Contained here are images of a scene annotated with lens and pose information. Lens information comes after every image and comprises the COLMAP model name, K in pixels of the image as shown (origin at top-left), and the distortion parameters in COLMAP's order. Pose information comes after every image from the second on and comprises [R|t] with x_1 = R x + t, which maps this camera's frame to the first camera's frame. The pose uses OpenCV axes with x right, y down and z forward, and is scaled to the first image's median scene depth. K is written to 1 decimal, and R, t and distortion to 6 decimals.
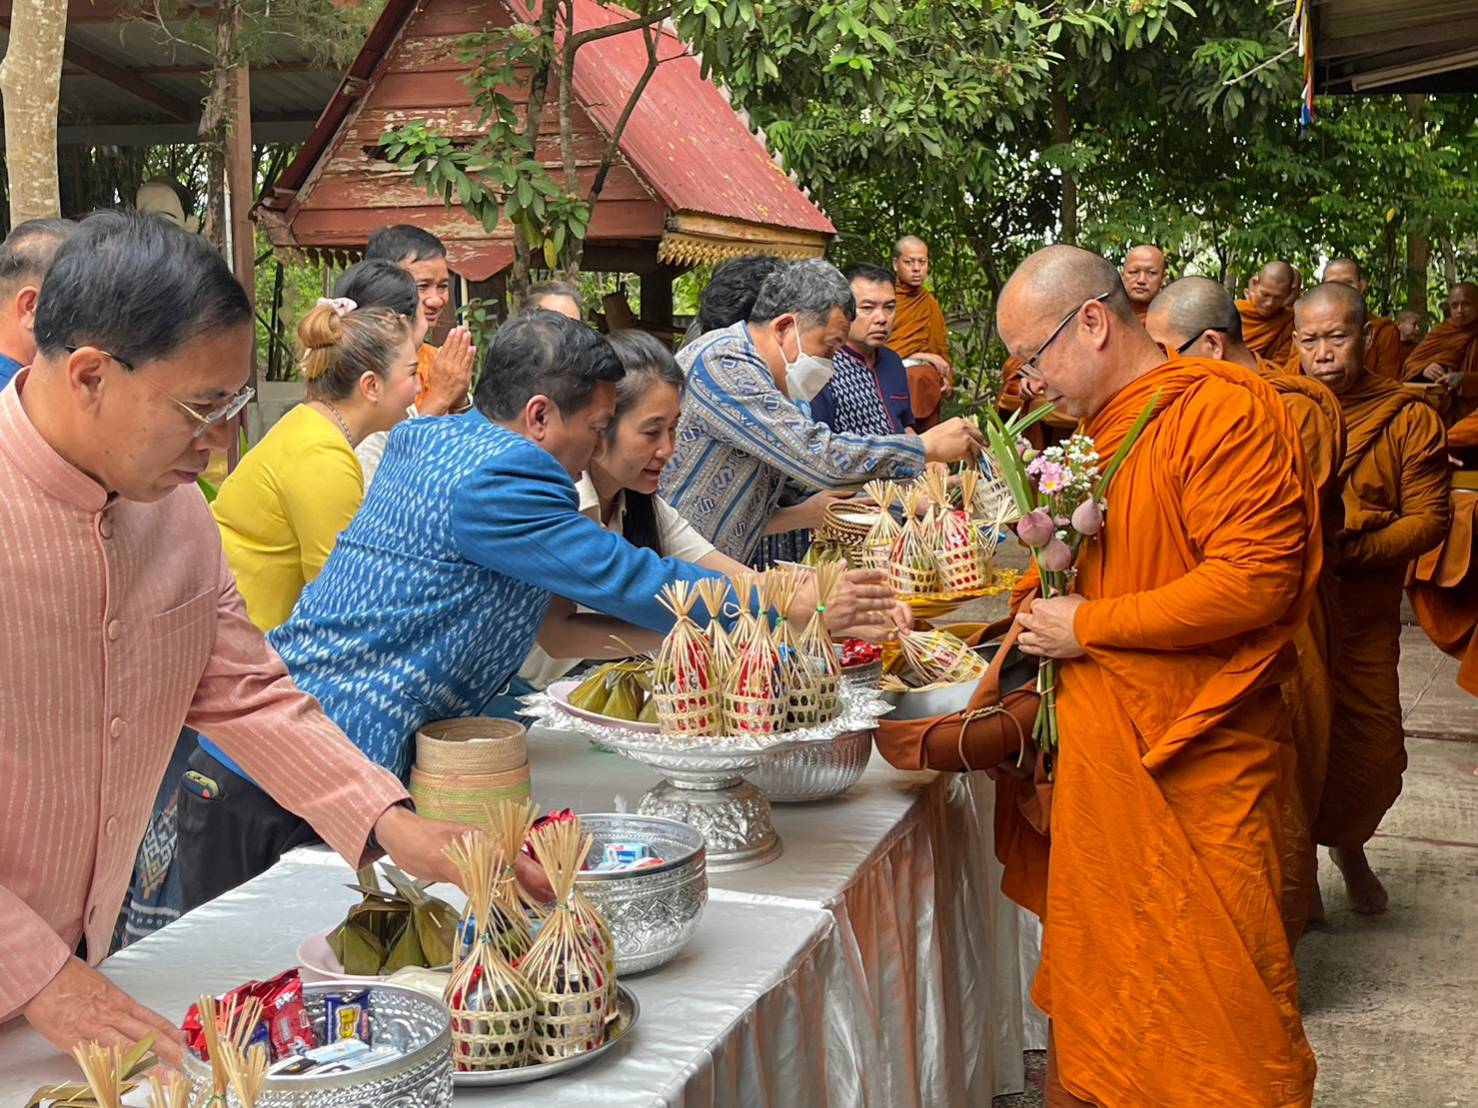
lens RADIAL K [[1835.5, 0, 779.5], [0, 1835.5, 571.6], [0, 0, 1]] dist [0.150126, -0.065686]
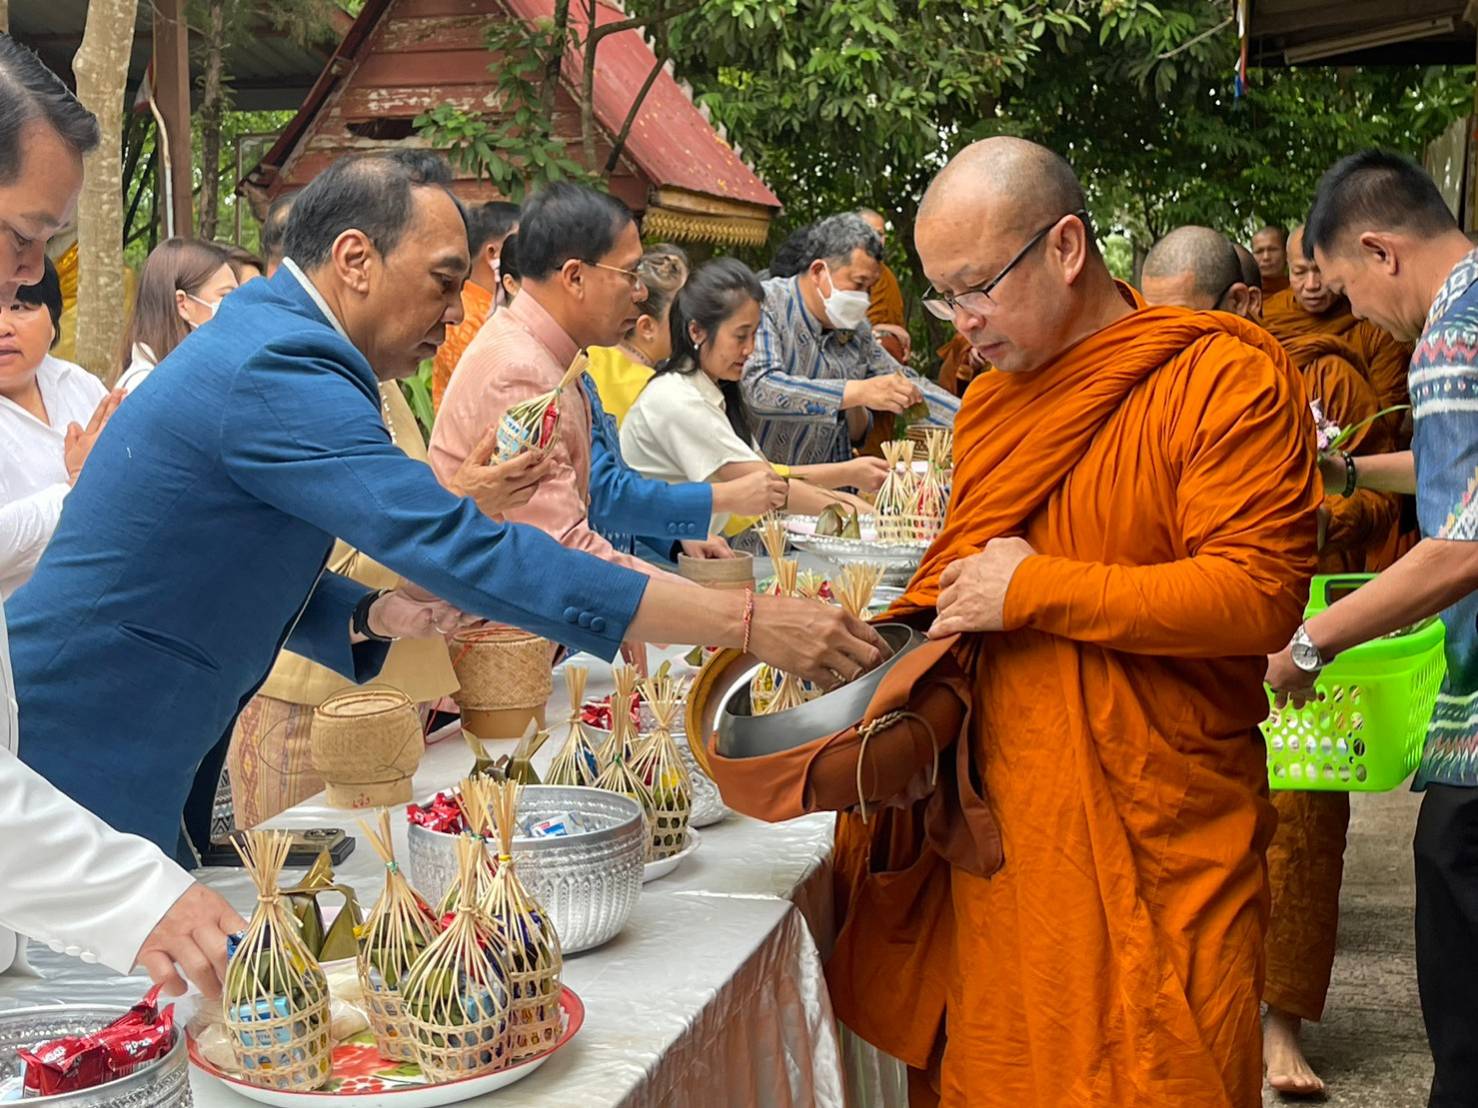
lens RADIAL K [[2114.0, 0, 767.3], [0, 2114.0, 579.4], [0, 0, 1]] dist [0.200125, -0.088520]
pose [[0.997761, -0.014810, 0.065222, -0.076298], [0.015339, 0.999853, -0.007624, 0.038642], [-0.065099, 0.008607, 0.997842, -0.210742]]
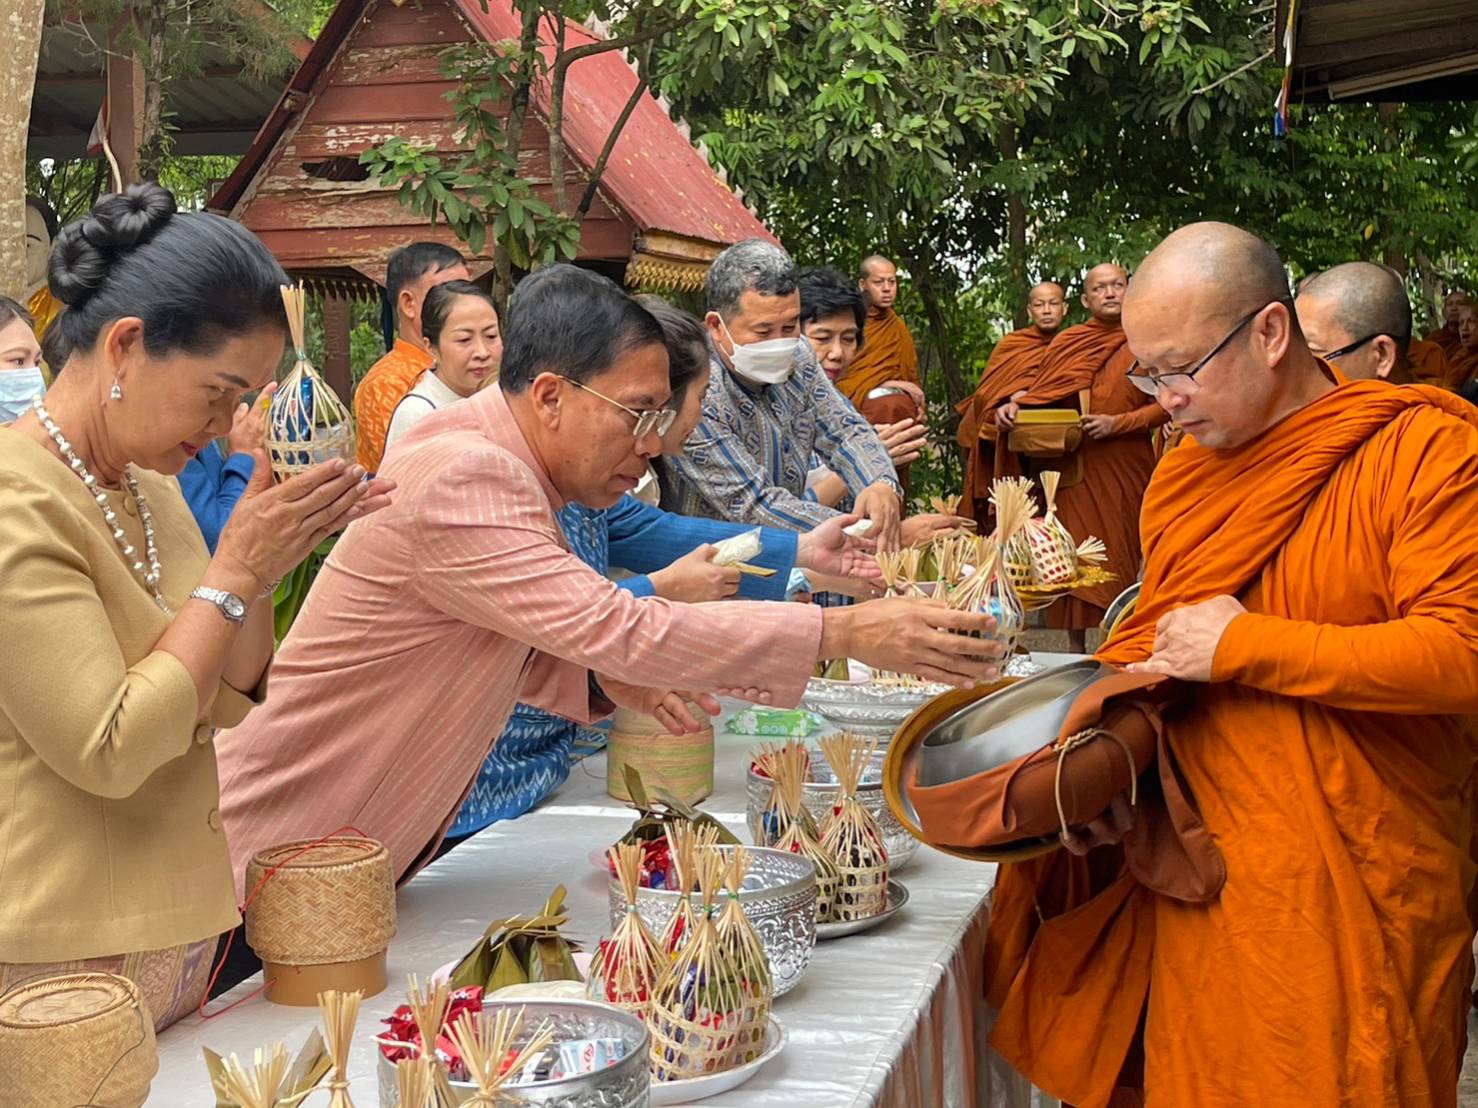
lens RADIAL K [[2114.0, 0, 767.3], [0, 2114.0, 579.4], [0, 0, 1]] dist [0.200125, -0.088520]
pose [[0.998352, -0.015287, 0.055321, -0.056059], [0.016974, 0.999401, -0.030160, 0.017835], [-0.054827, 0.031049, 0.998013, -0.087899]]
